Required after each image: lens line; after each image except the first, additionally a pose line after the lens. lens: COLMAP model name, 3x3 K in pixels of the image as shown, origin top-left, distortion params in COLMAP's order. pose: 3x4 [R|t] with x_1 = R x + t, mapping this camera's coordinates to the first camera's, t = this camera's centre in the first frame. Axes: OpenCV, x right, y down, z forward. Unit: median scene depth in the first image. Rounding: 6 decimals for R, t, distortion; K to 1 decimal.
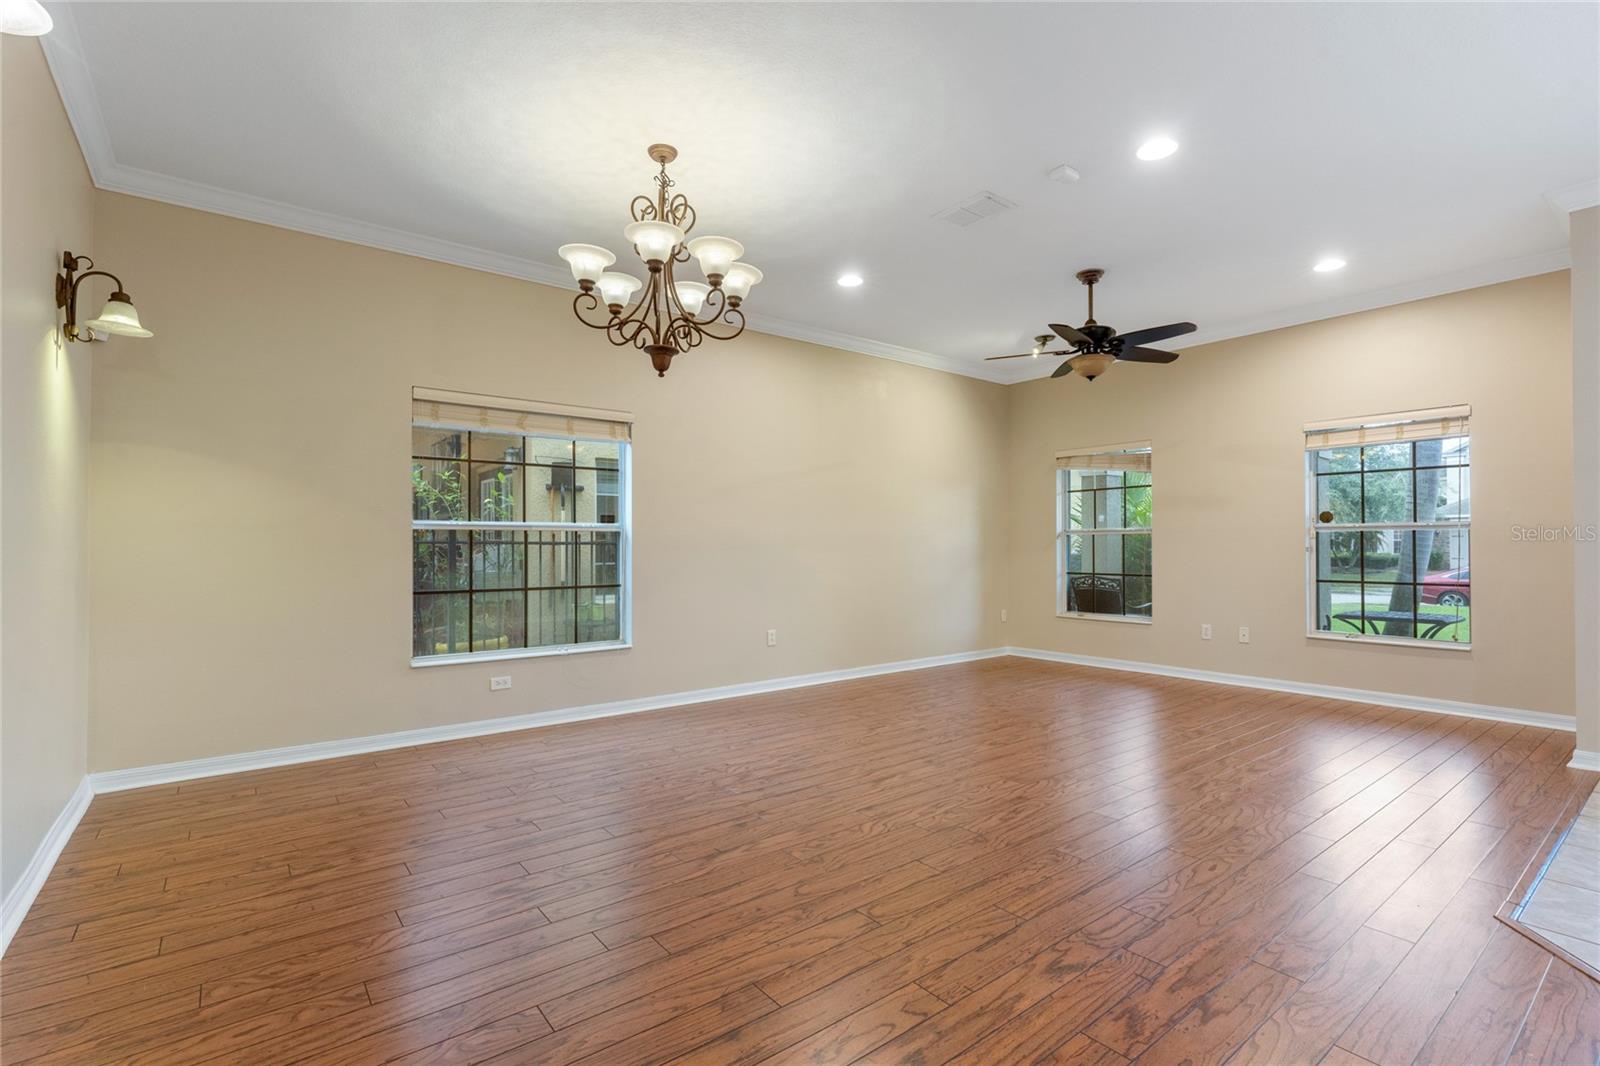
lens RADIAL K [[733.0, 0, 800.0], [0, 733.0, 533.0], [0, 0, 1]] dist [0.000511, -0.000270]
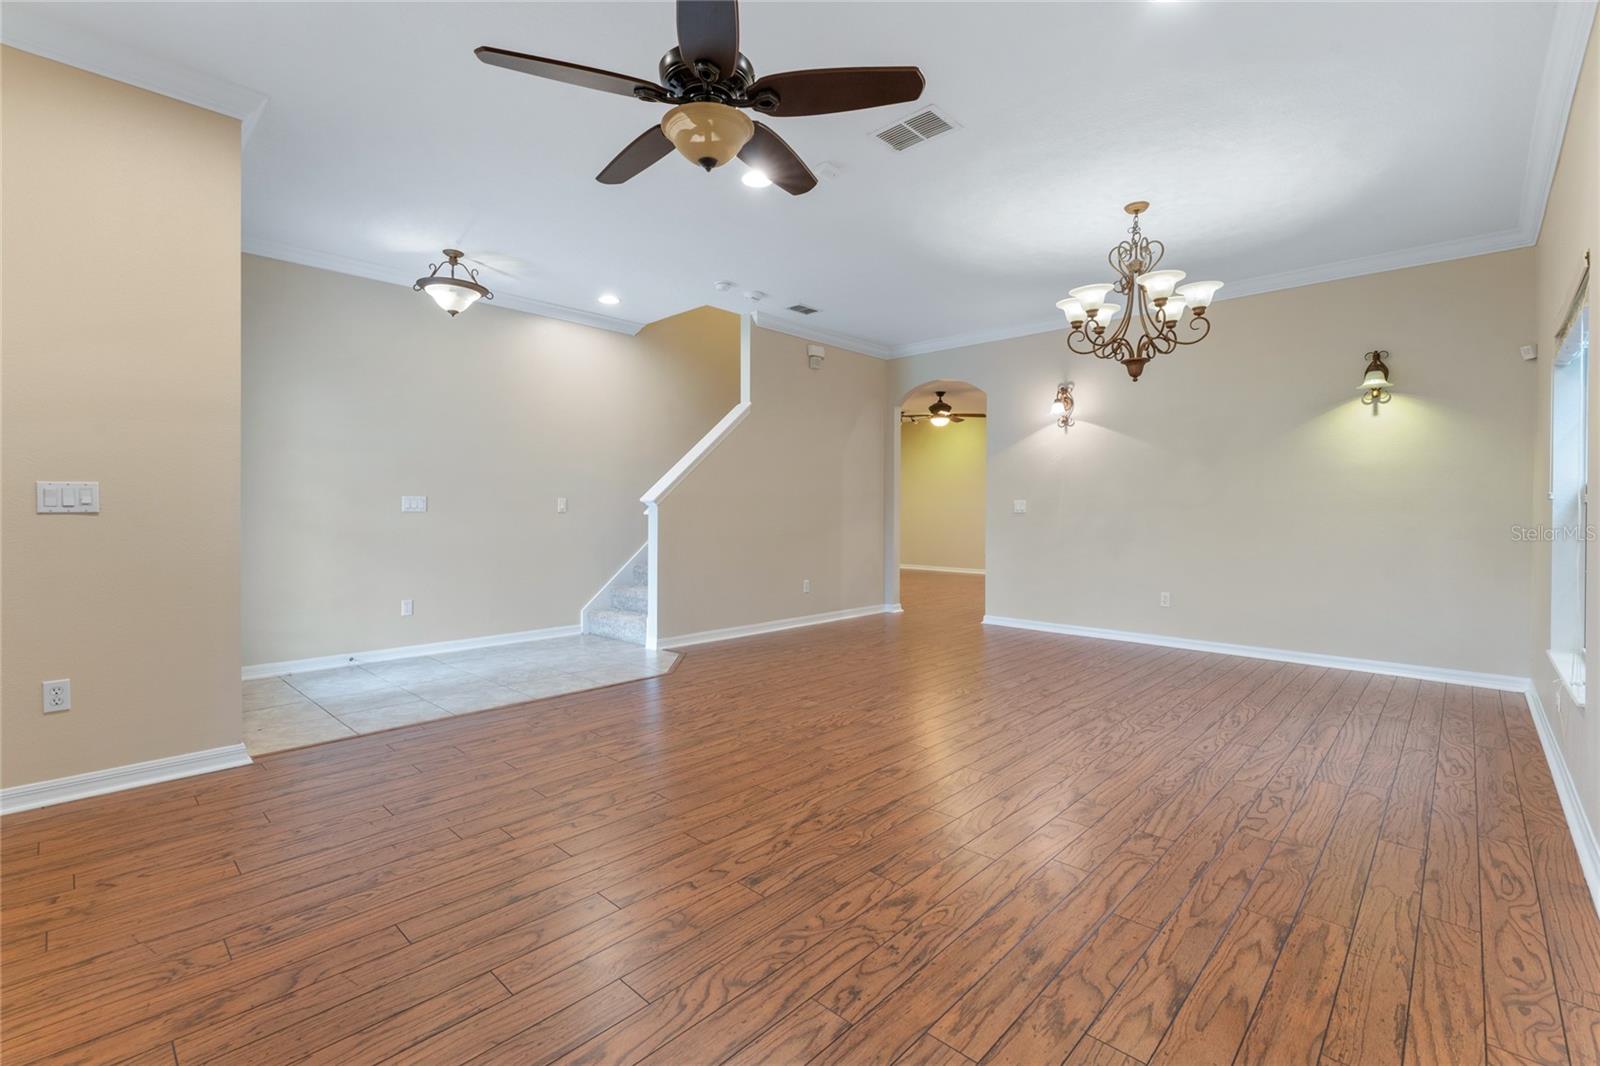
lens RADIAL K [[710.5, 0, 799.6], [0, 710.5, 517.2], [0, 0, 1]] dist [-0.001494, 0.004513]
pose [[-0.987541, -0.001604, -0.157352, 0.565465], [0.000065, 0.999944, -0.010600, 0.039030], [0.157360, -0.010479, -0.987486, 2.031056]]
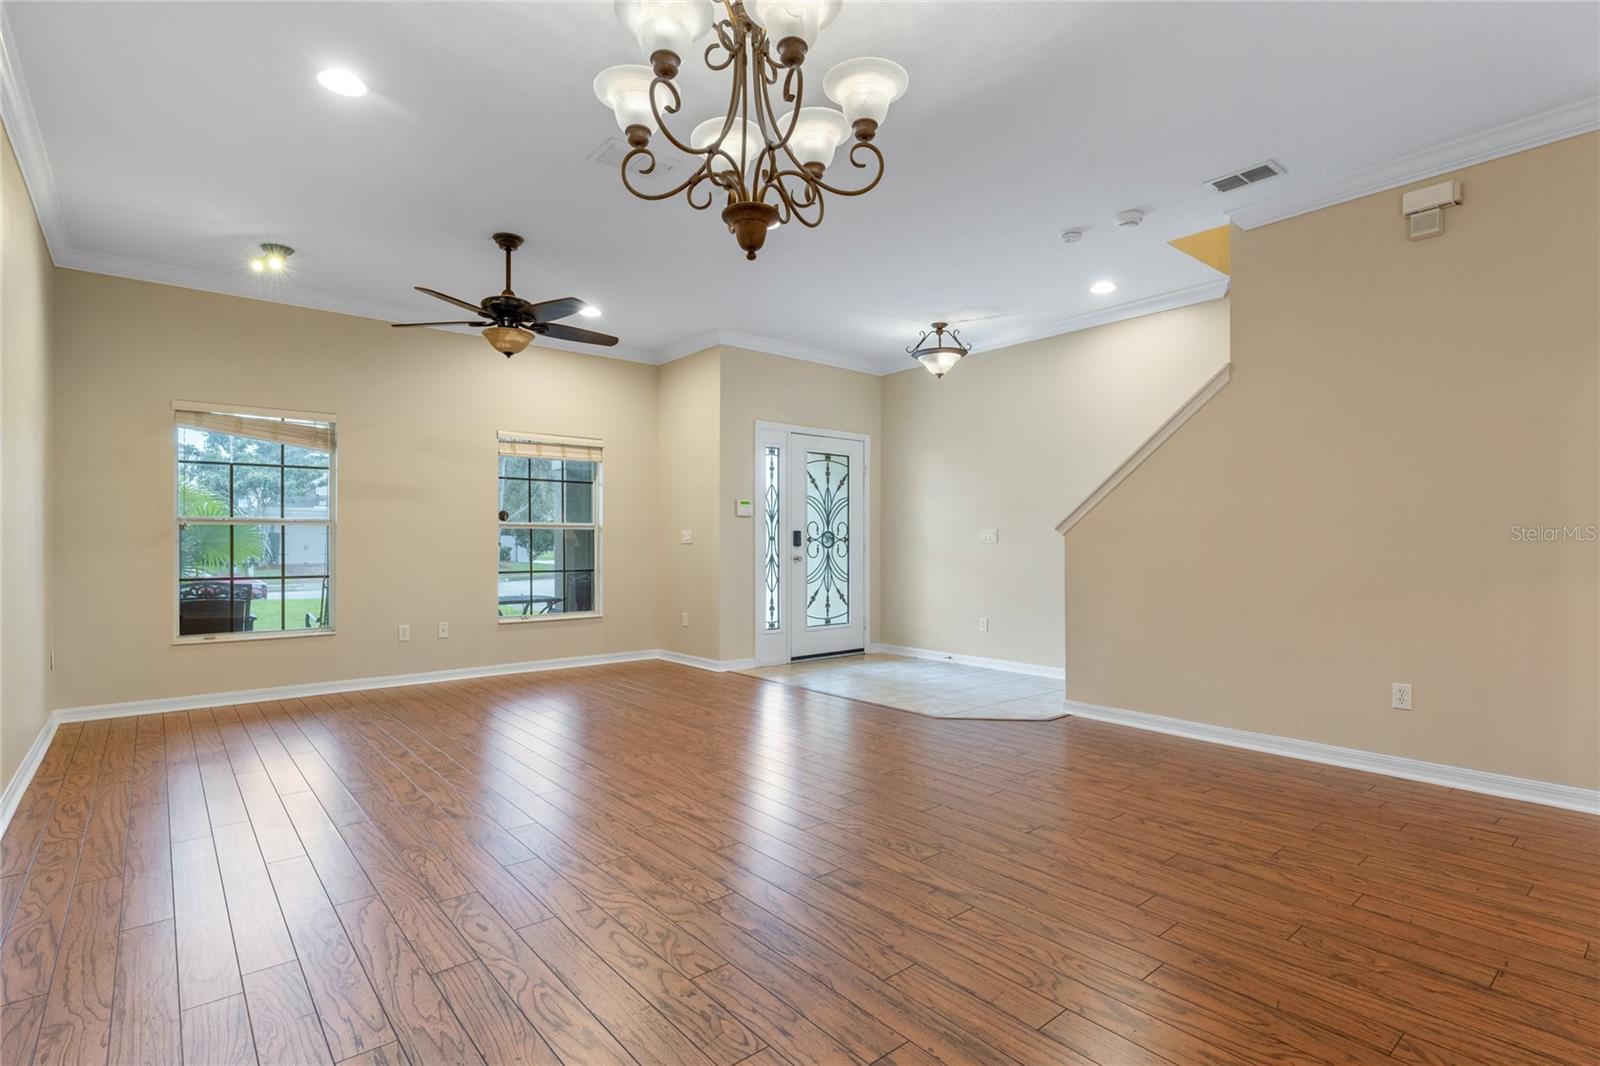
lens RADIAL K [[779.3, 0, 799.7], [0, 779.3, 537.7], [0, 0, 1]] dist [0.000589, 0.001138]
pose [[-0.033755, 0.007263, 0.999404, -0.790474], [-0.018099, 0.999805, -0.007878, 0.021354], [-0.999266, -0.018354, -0.033617, 0.922882]]
